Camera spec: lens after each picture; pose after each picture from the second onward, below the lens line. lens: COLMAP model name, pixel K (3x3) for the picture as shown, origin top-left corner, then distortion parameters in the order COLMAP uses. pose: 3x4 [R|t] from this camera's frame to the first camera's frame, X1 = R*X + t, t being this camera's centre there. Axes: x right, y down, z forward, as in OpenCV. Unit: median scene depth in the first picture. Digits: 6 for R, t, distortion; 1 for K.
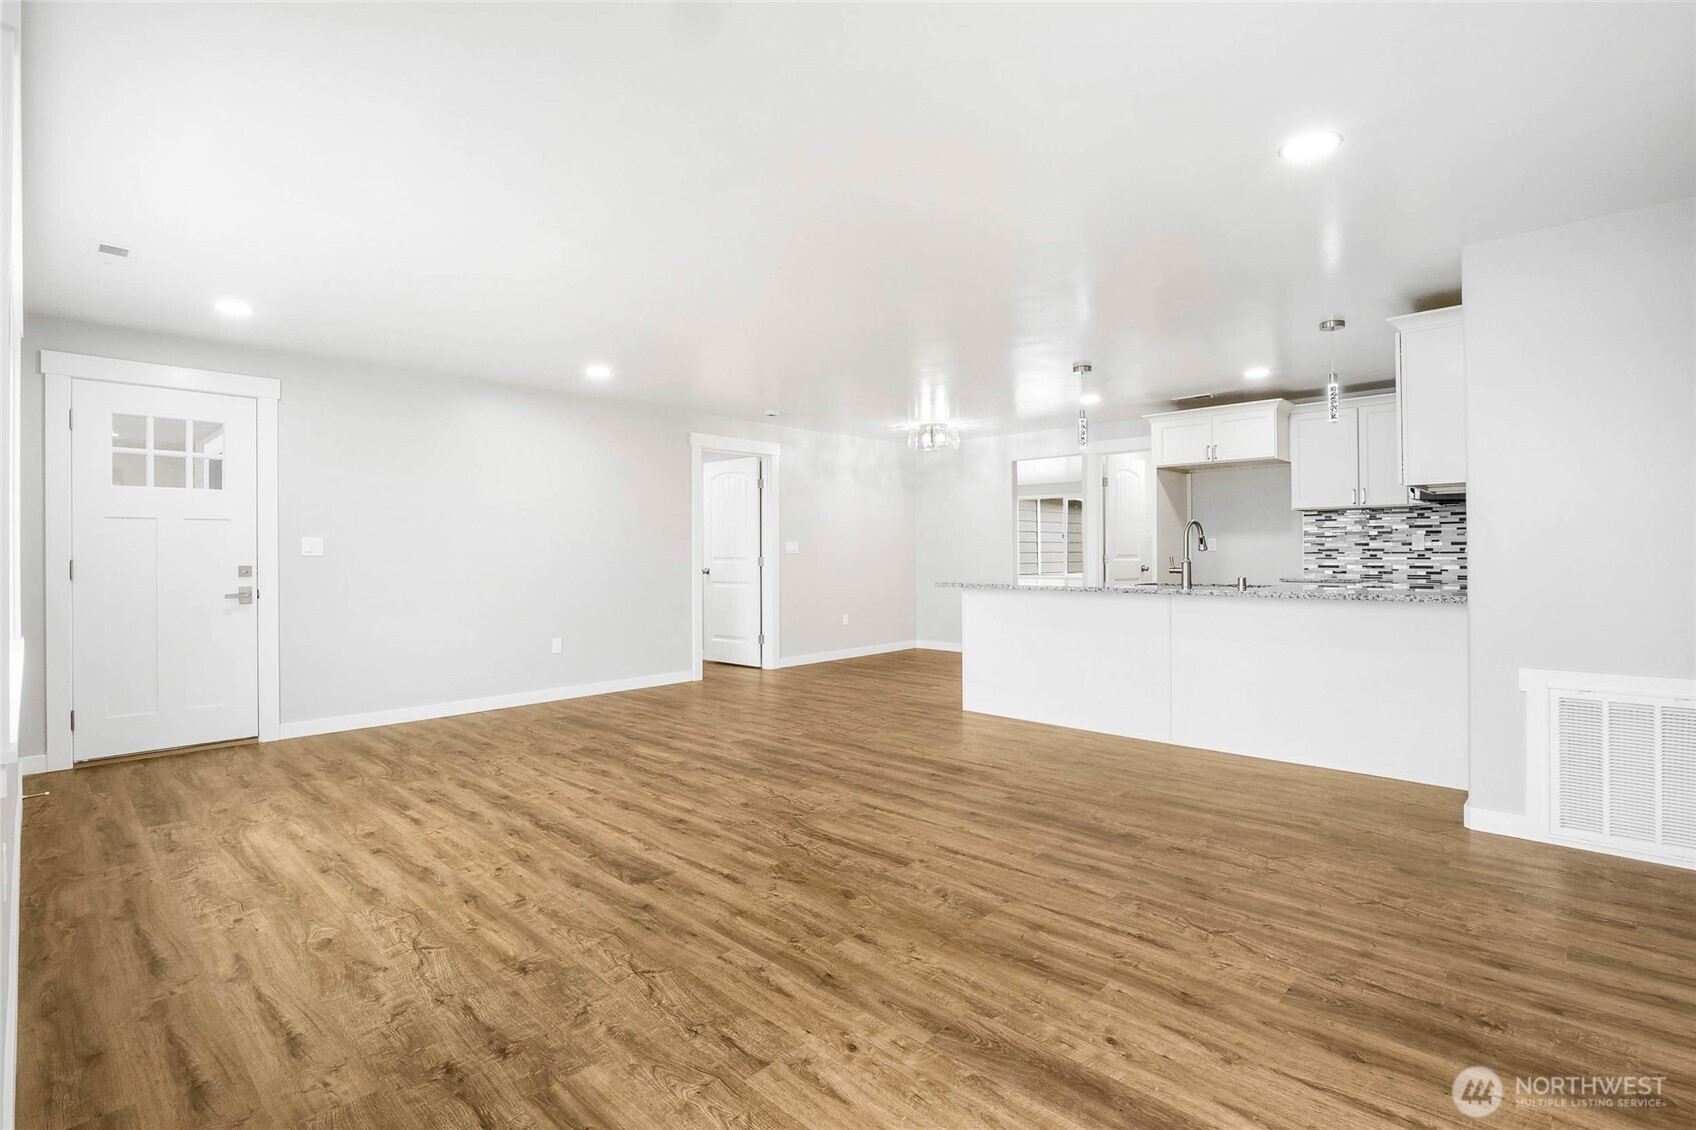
lens RADIAL K [[796.2, 0, 851.1], [0, 796.2, 553.0], [0, 0, 1]] dist [-0.013065, 0.000094]
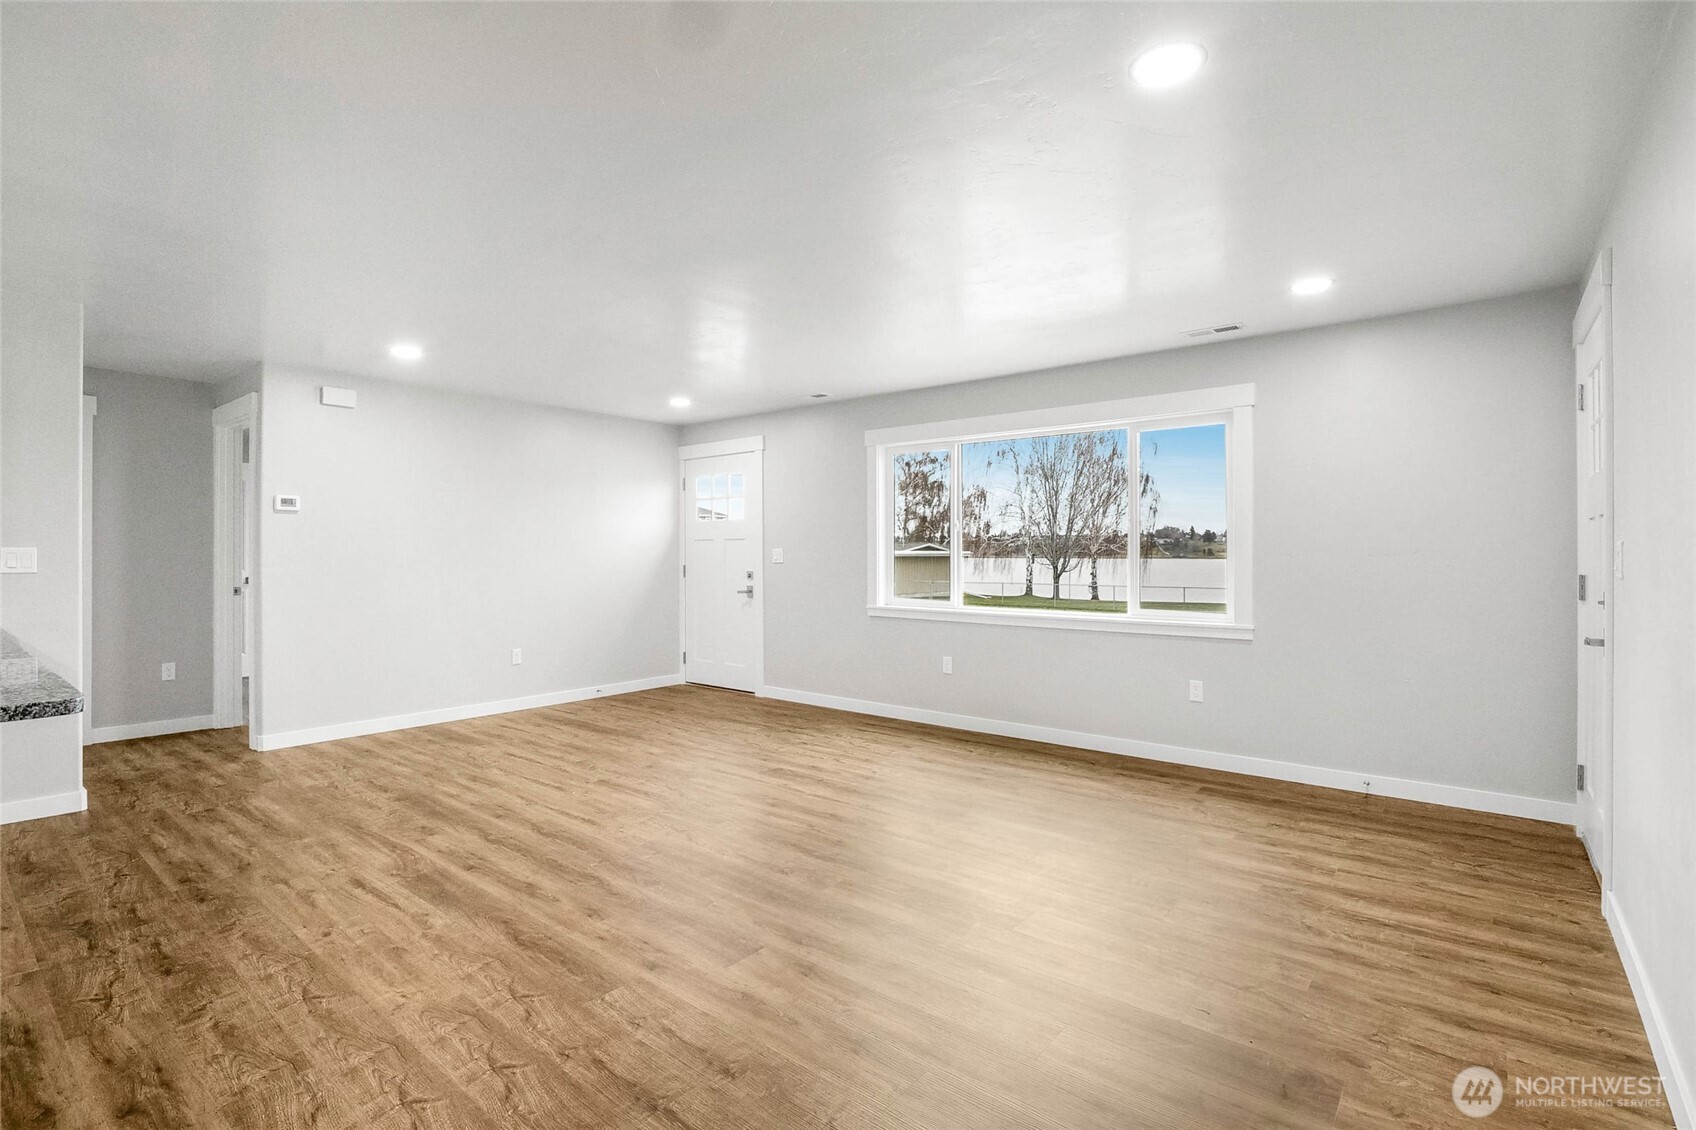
lens RADIAL K [[796.2, 0, 846.0], [0, 796.2, 555.6], [0, 0, 1]] dist [-0.013065, 0.000094]
pose [[-0.997727, 0.005291, -0.067181, -0.239268], [0.004872, 0.999968, 0.006403, -0.023905], [0.067212, 0.006061, -0.997720, 2.090941]]
